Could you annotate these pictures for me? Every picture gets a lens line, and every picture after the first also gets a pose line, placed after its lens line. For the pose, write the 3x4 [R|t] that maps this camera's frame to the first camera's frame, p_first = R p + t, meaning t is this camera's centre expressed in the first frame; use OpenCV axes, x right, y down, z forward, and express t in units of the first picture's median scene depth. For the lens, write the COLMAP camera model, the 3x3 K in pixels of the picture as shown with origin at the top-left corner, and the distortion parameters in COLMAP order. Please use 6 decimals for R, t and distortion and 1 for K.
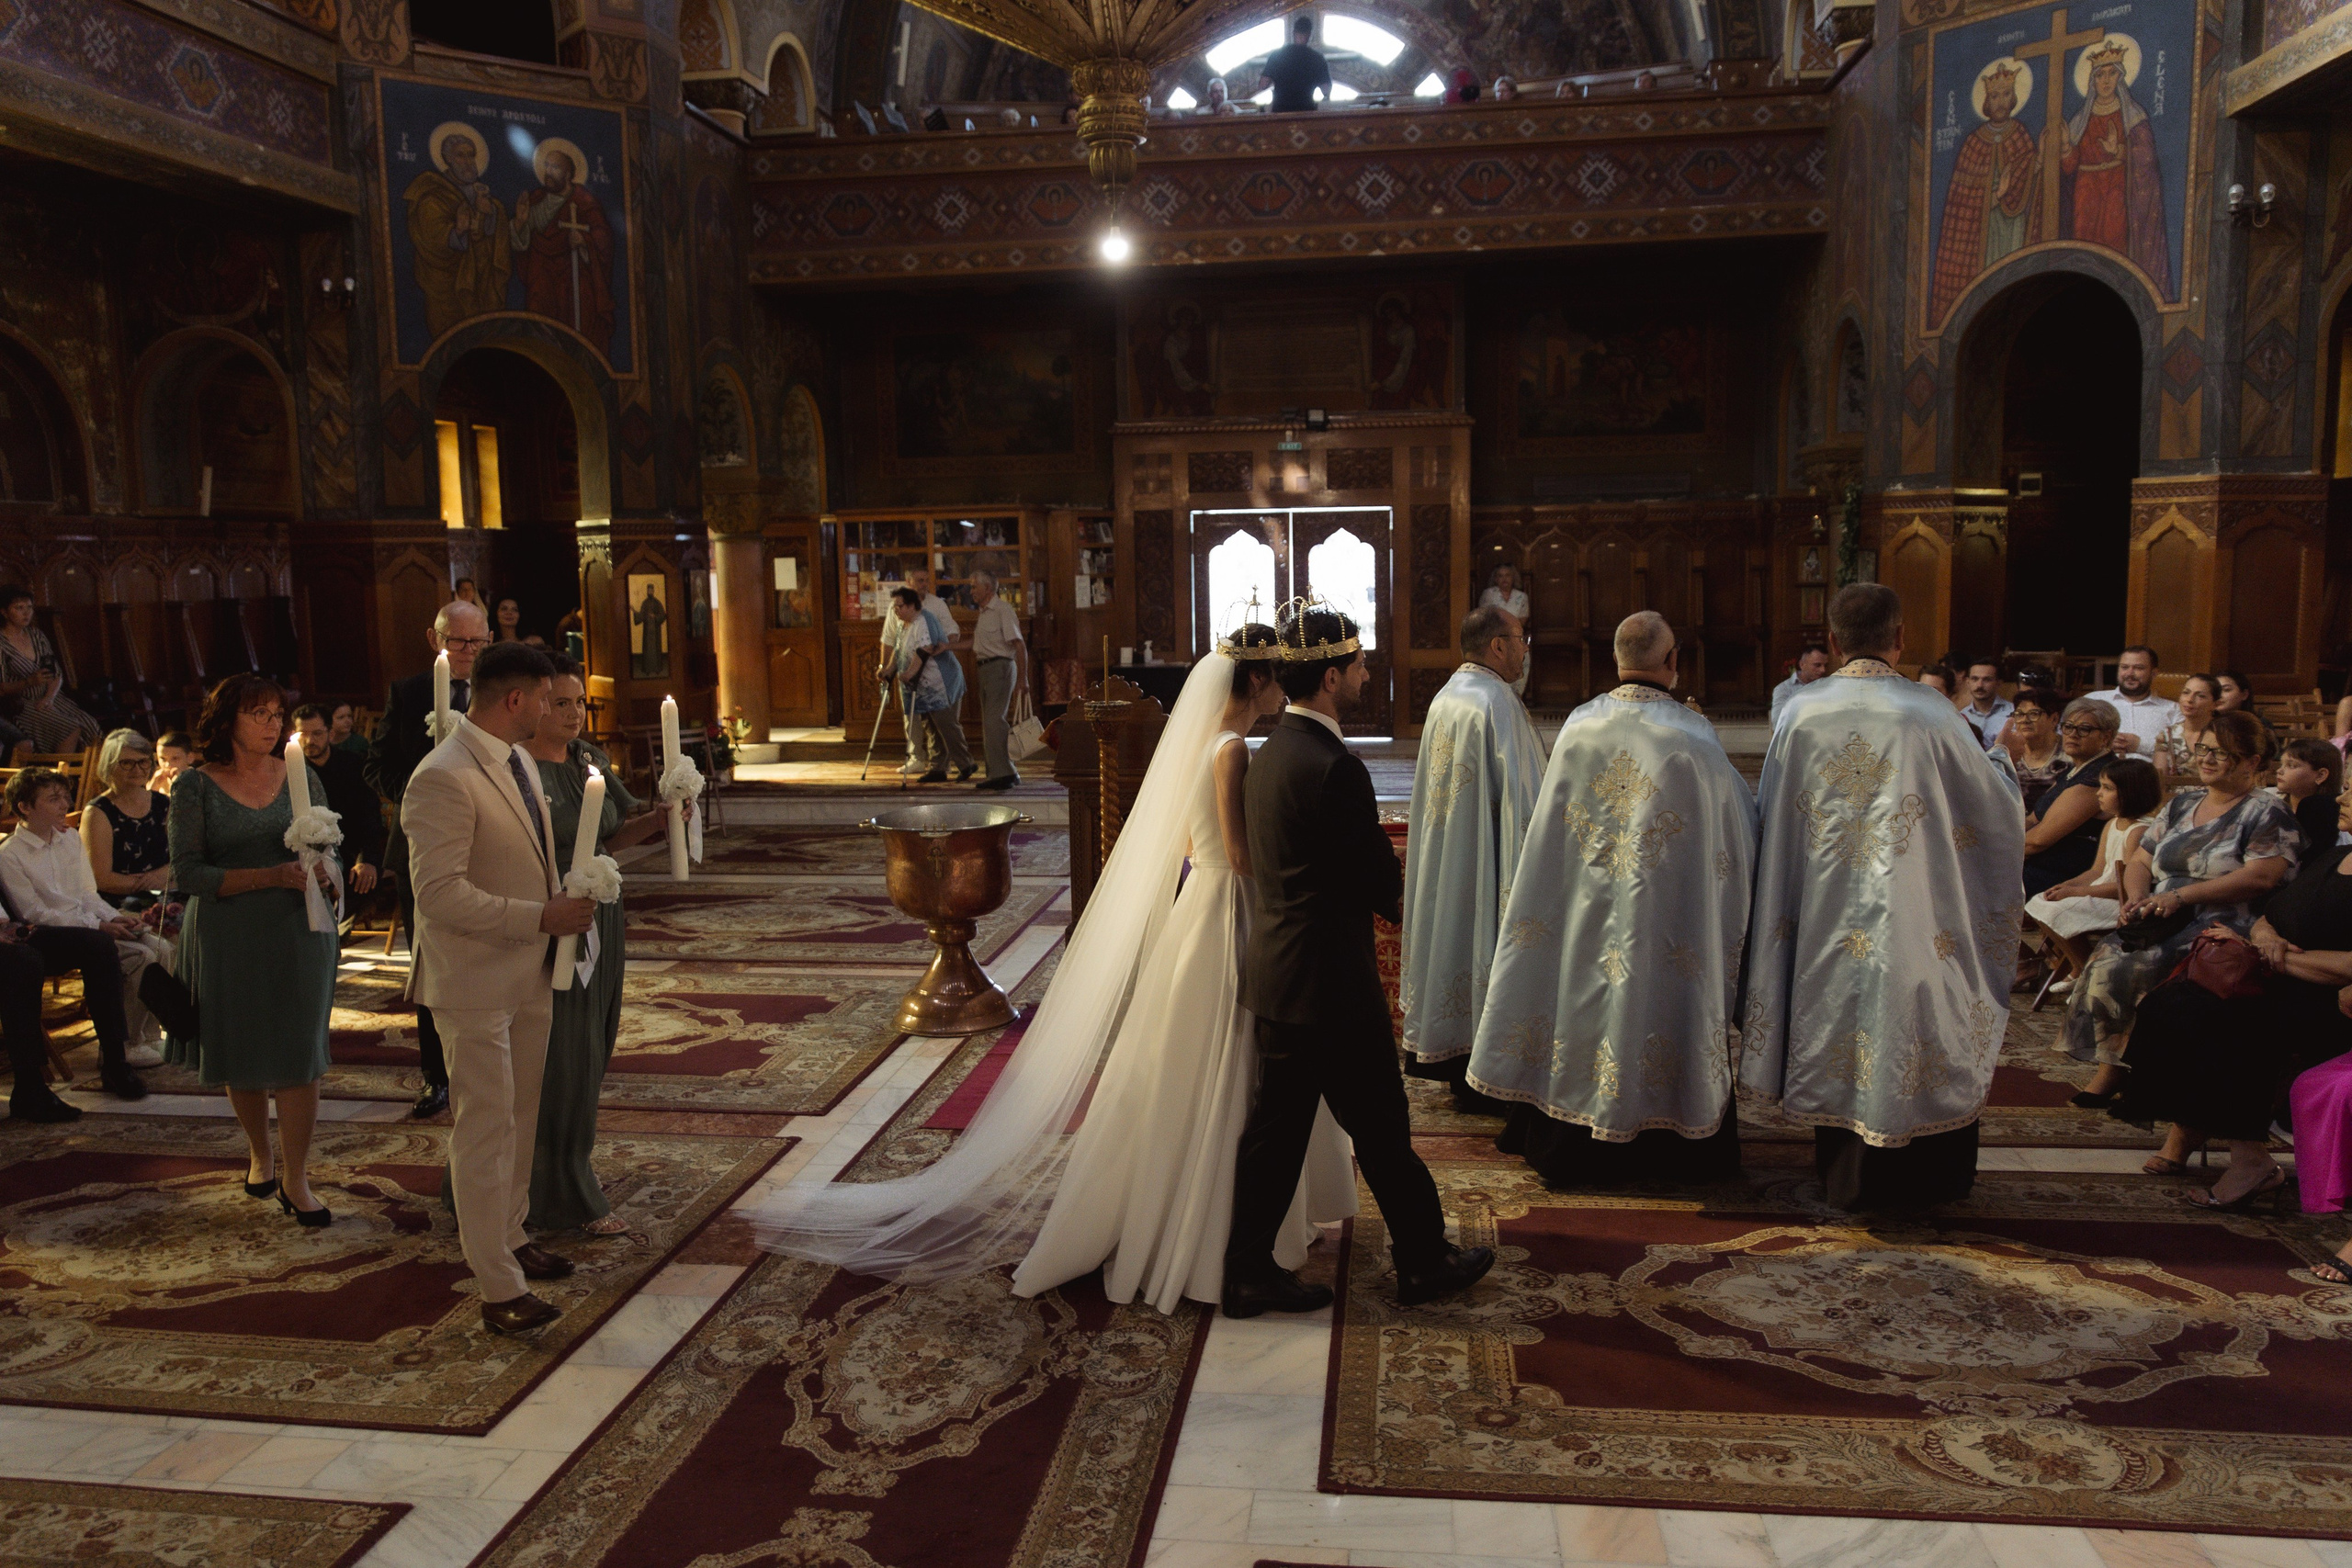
lens RADIAL K [[1721.0, 0, 1193.3], [0, 1721.0, 747.7], [0, 0, 1]] dist [-0.005600, 0.015567]
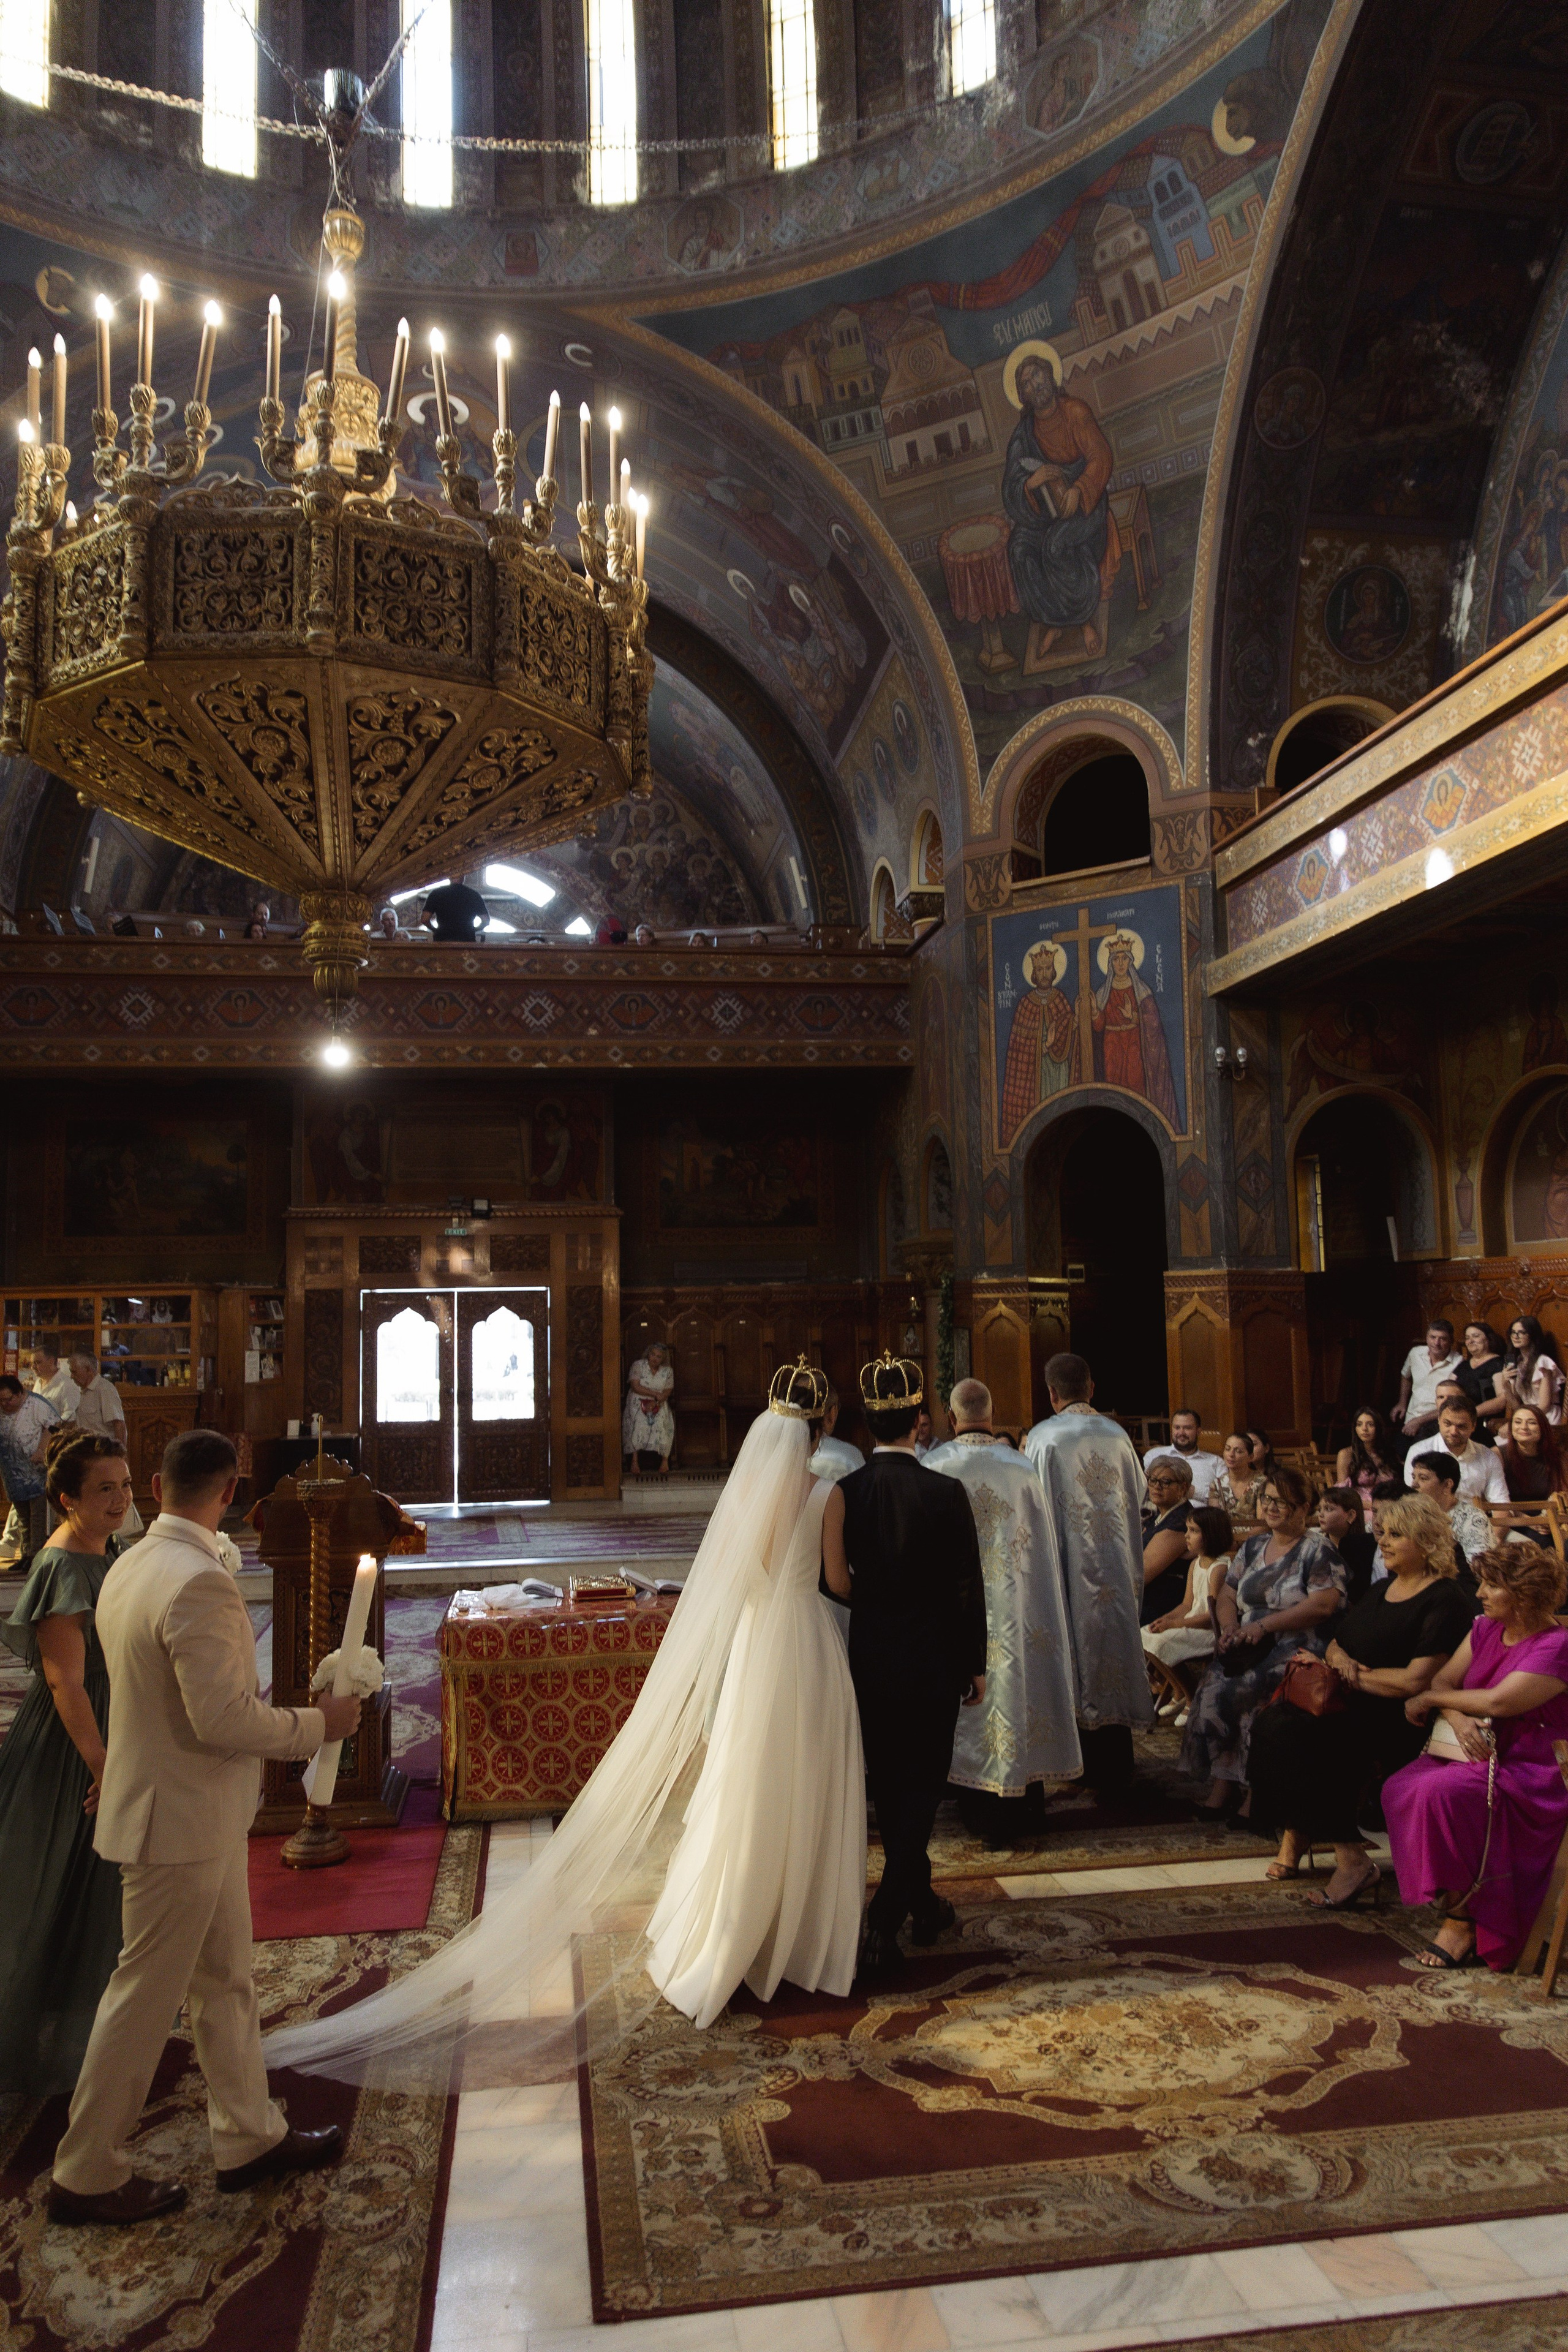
lens RADIAL K [[1561.1, 0, 772.5], [0, 1561.1, 1184.7], [0, 0, 1]] dist [0.010252, 0.000939]
pose [[0.962809, 0.025229, 0.269003, -0.020860], [0.029312, 0.980000, -0.196825, -0.003869], [-0.268589, 0.197389, 0.942814, 0.005157]]
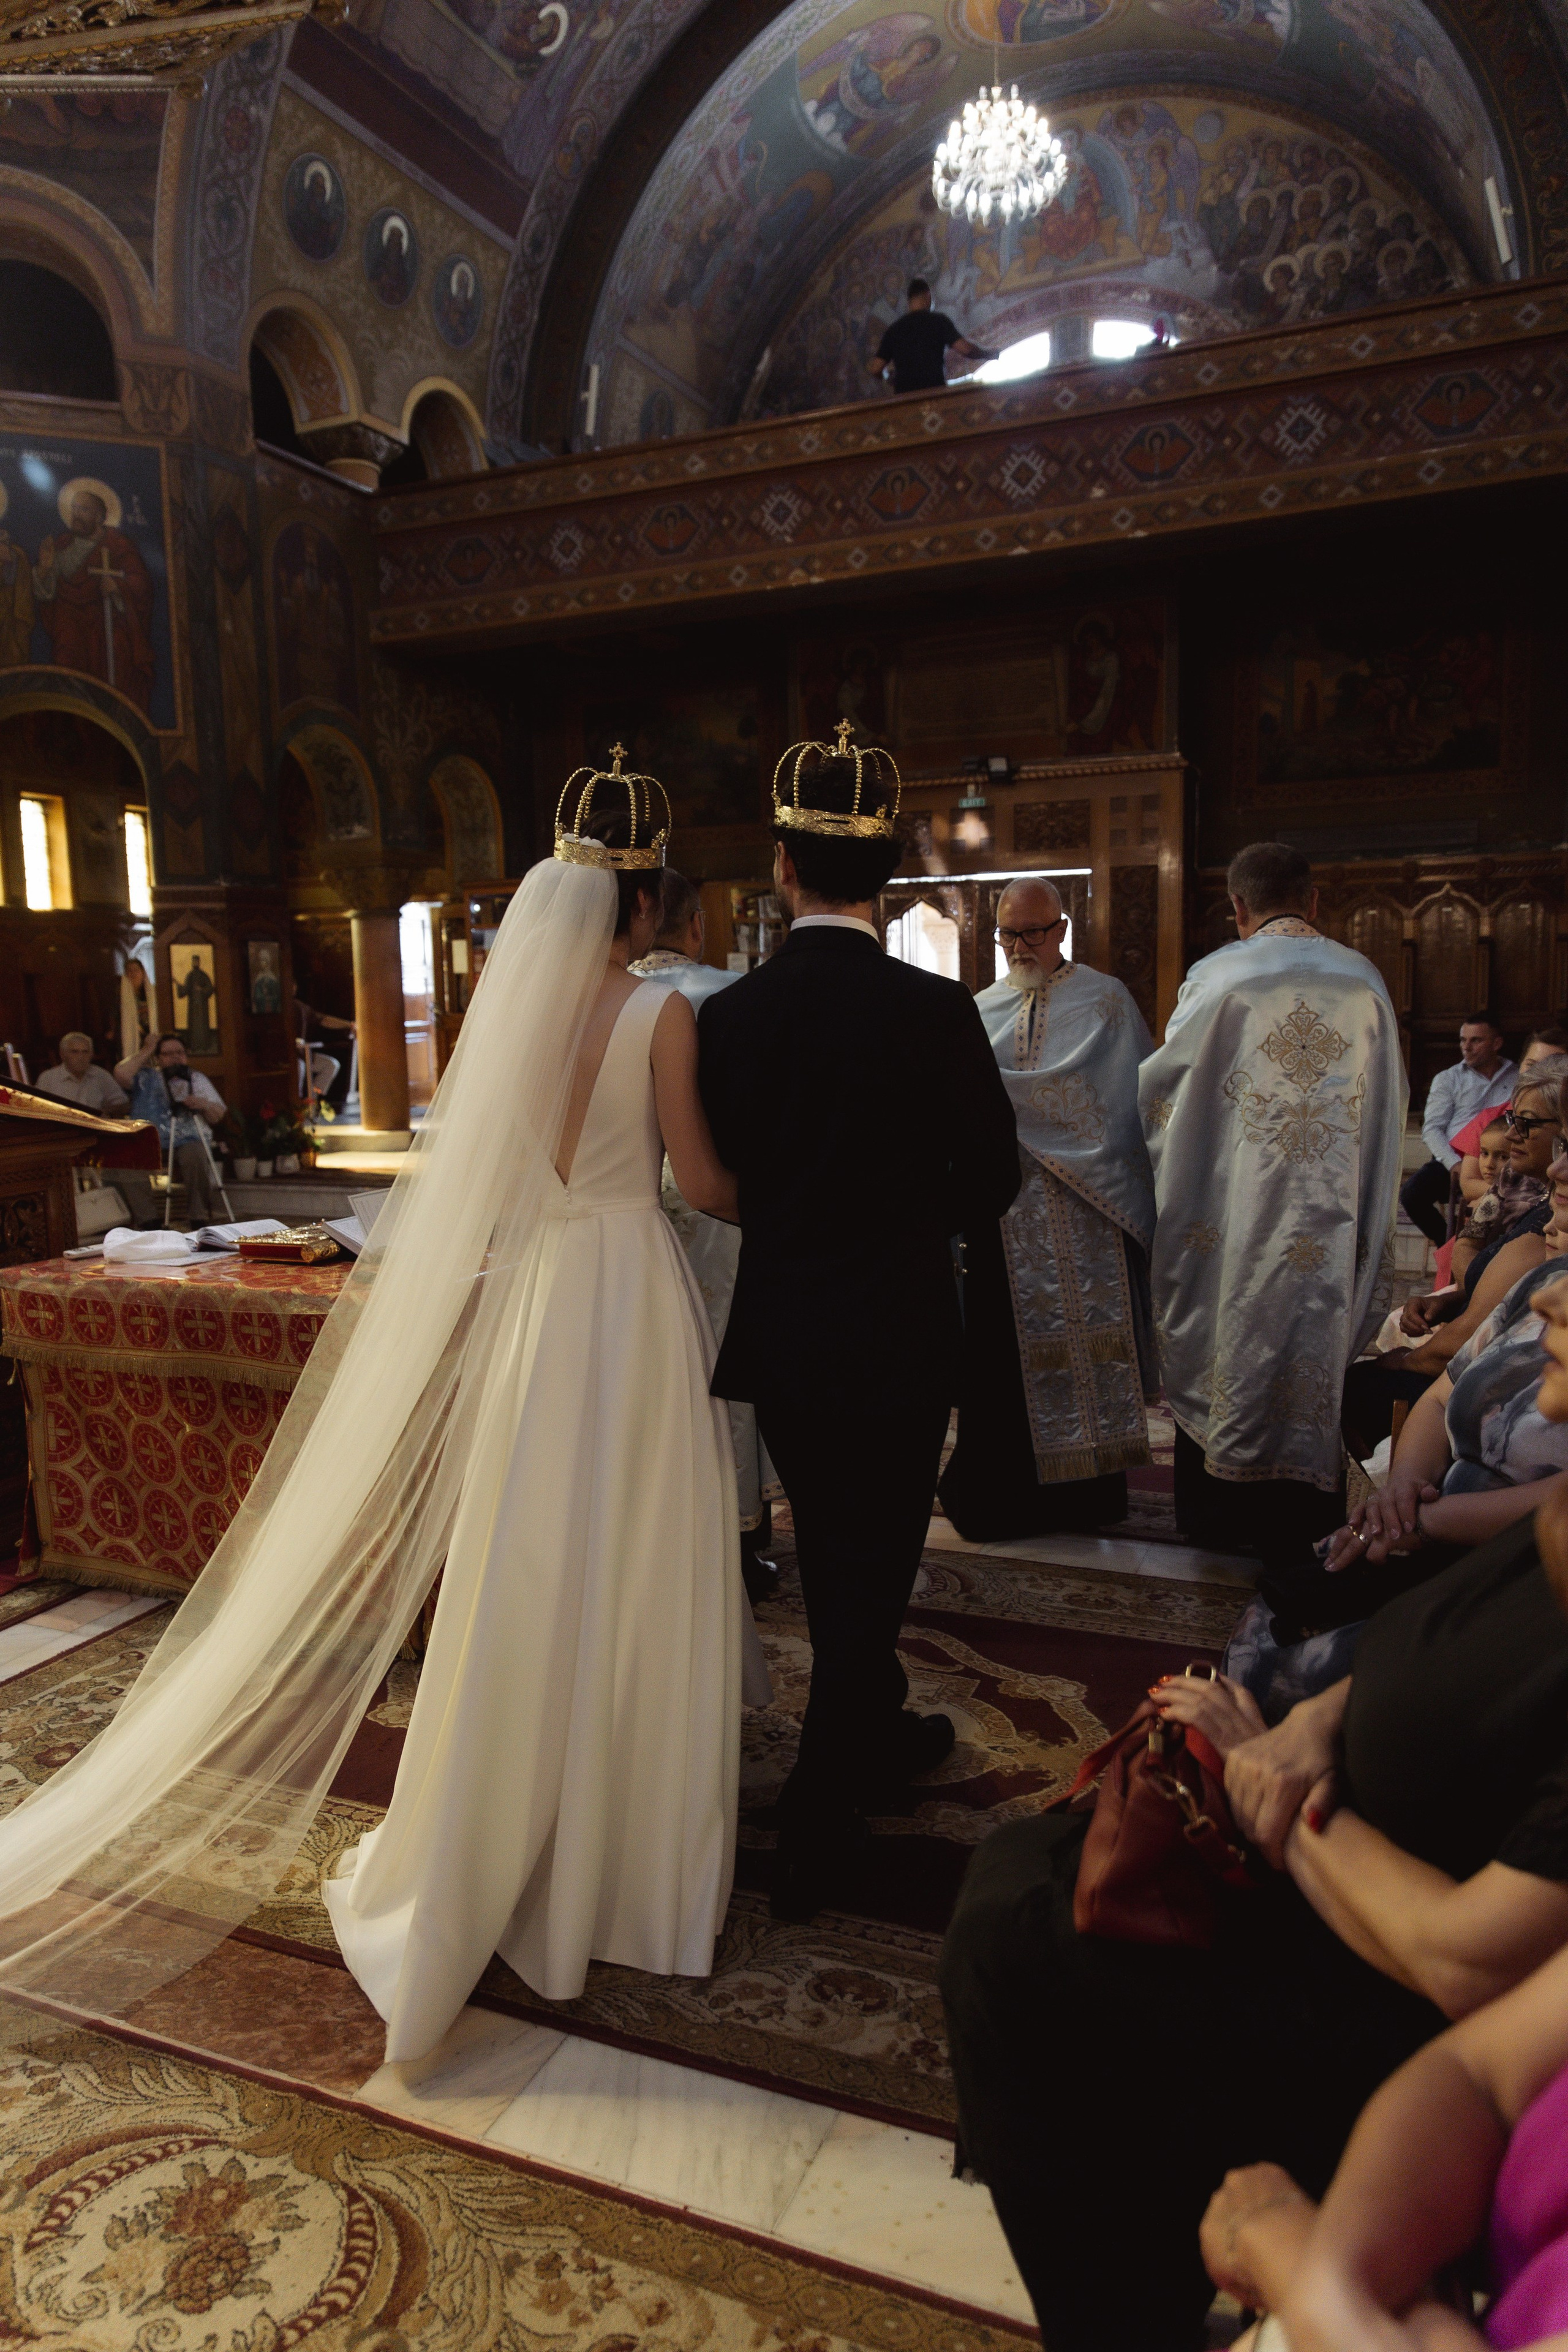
lens RADIAL K [[1561.1, 0, 773.9], [0, 1561.1, 1174.5], [0, 0, 1]] dist [0.010252, 0.000939]
pose [[0.959591, 0.030337, -0.279757, 0.217172], [-0.026885, 0.999508, 0.016172, 0.002583], [0.280110, -0.007997, 0.959935, 0.249064]]
